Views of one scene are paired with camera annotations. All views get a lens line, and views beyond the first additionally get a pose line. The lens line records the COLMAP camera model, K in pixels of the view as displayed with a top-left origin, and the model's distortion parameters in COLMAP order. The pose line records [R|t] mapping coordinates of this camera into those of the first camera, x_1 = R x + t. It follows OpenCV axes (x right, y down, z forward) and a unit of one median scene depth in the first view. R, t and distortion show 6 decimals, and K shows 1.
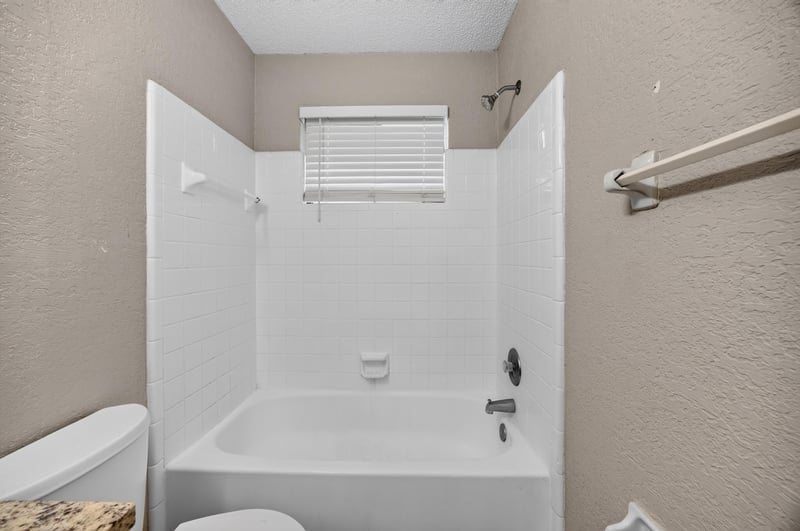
lens RADIAL K [[309.5, 0, 403.0], [0, 309.5, 262.8], [0, 0, 1]] dist [-0.018876, 0.004854]
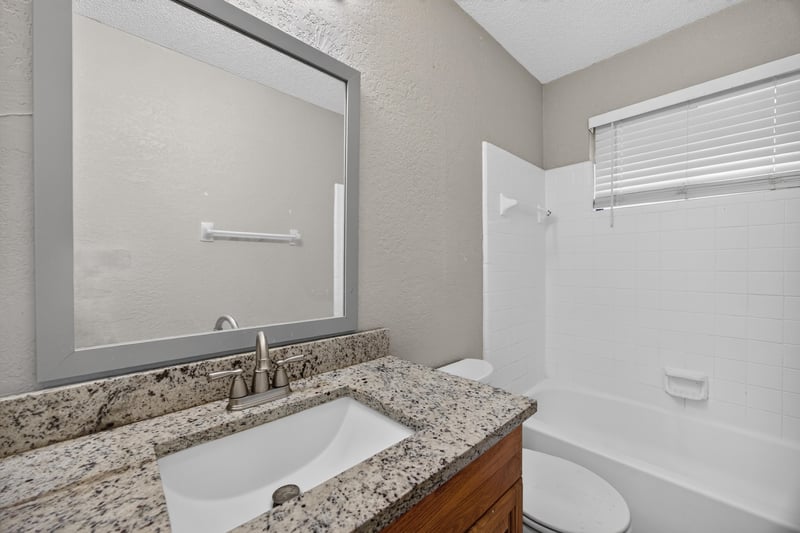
lens RADIAL K [[309.5, 0, 395.3], [0, 309.5, 268.6], [0, 0, 1]] dist [-0.018876, 0.004854]
pose [[0.695837, 0.006894, -0.718167, -0.043523], [-0.002918, 0.999973, 0.006771, -0.002178], [0.718194, -0.002616, 0.695838, -0.202001]]
